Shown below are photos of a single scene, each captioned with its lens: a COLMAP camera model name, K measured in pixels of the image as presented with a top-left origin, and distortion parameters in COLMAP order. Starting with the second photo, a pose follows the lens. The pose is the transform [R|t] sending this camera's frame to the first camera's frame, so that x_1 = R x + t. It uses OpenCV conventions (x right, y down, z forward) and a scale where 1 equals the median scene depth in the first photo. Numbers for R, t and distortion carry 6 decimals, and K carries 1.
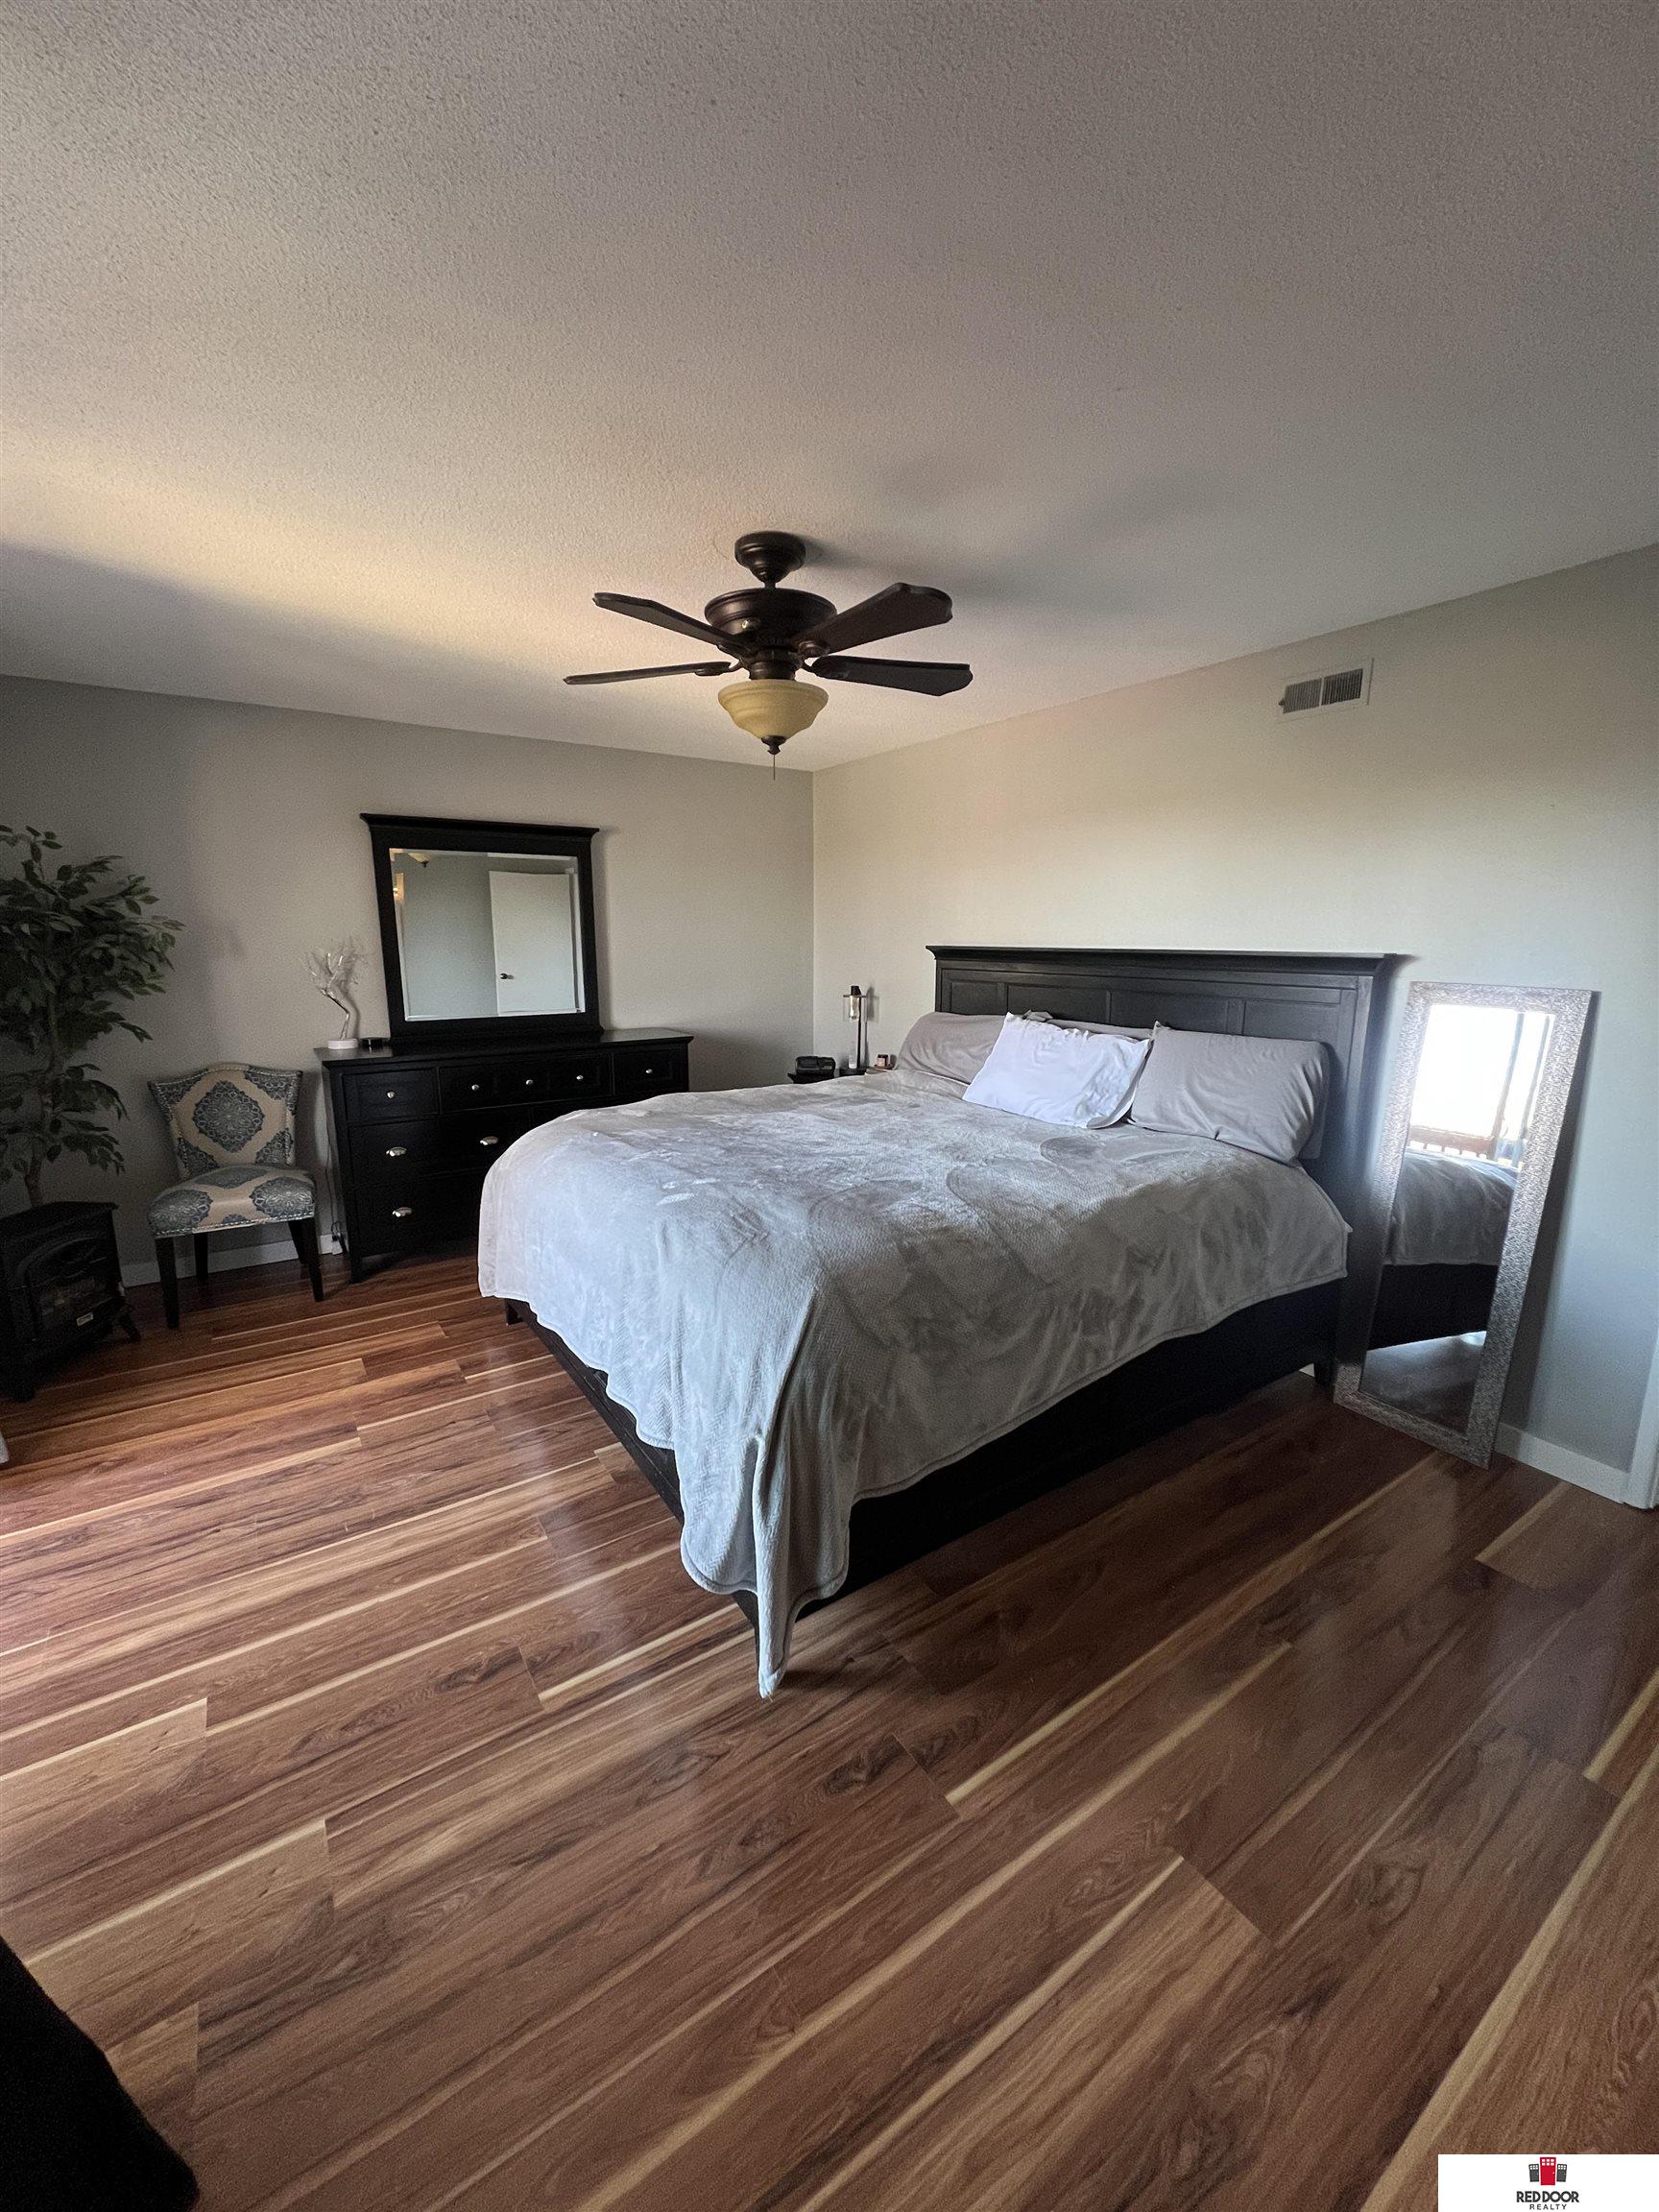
lens RADIAL K [[880.5, 0, 825.1], [0, 880.5, 1104.9], [0, 0, 1]] dist [-0.000289, -0.000106]
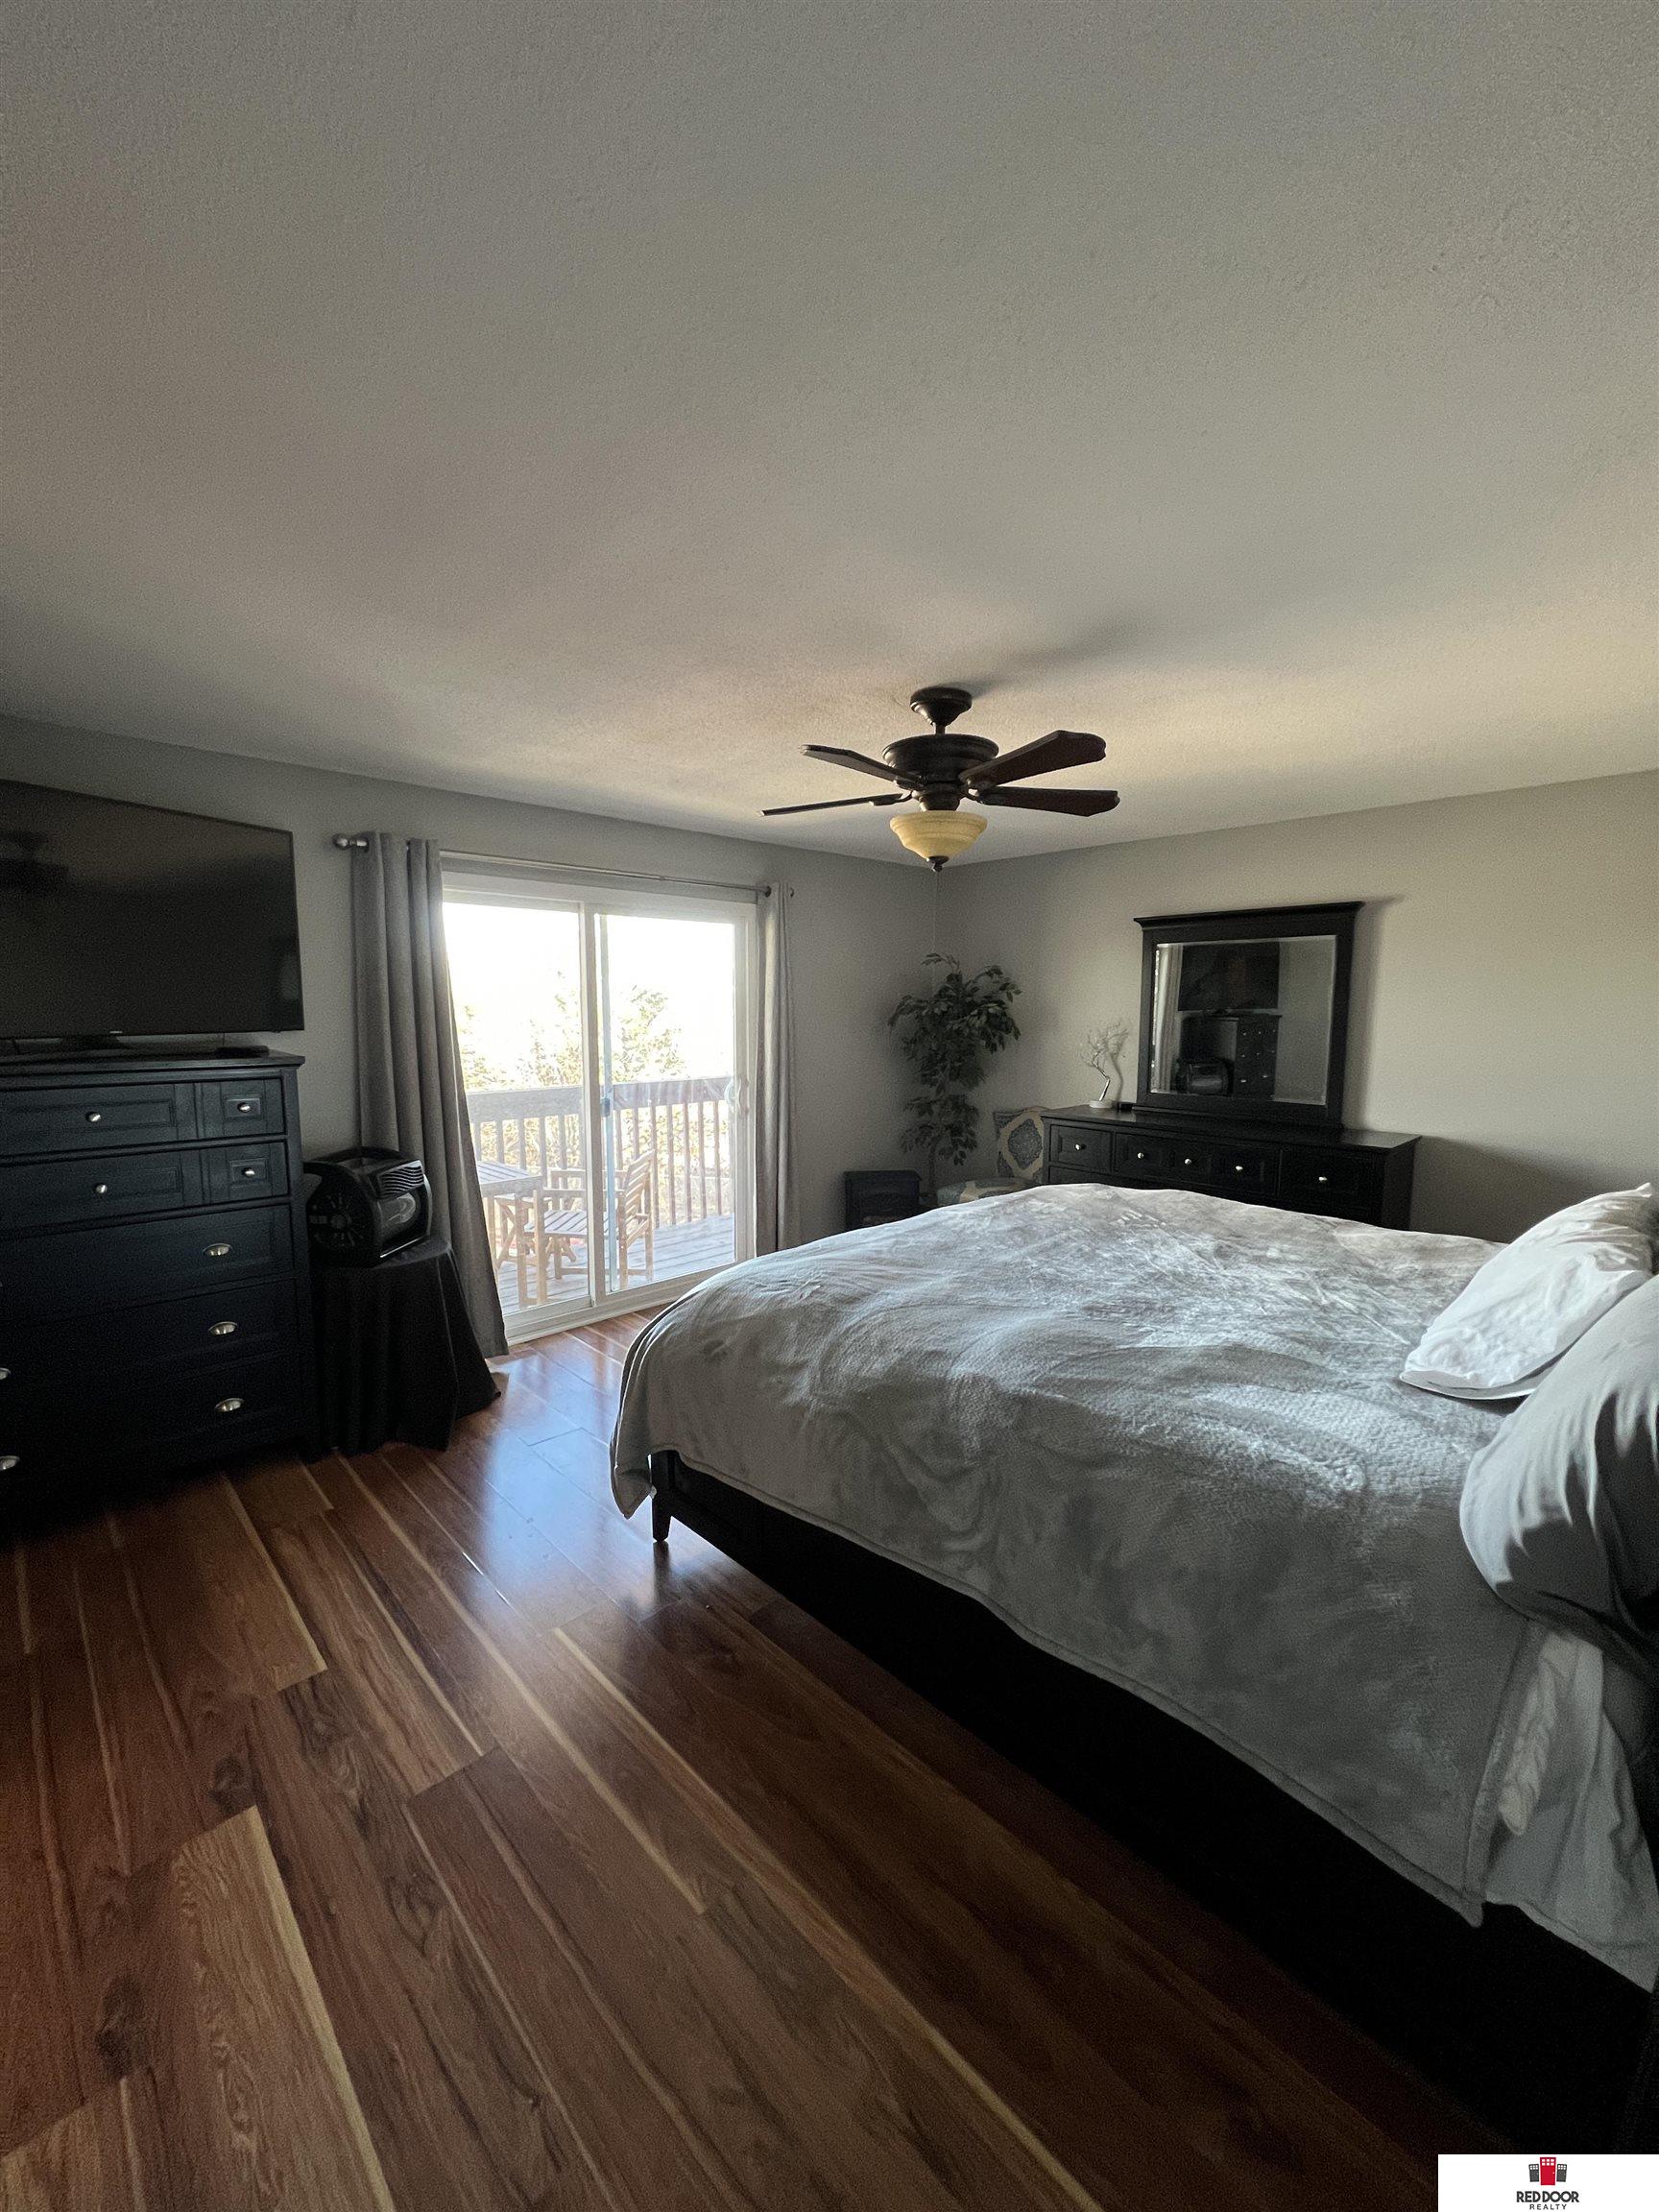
lens RADIAL K [[883.5, 0, 831.1], [0, 883.5, 1108.5], [0, 0, 1]] dist [0.000110, -0.000740]
pose [[0.176153, 0.117408, -0.977336, 1.391649], [-0.190165, 0.978217, 0.083239, -0.220087], [0.965819, 0.171193, 0.194643, 0.921922]]
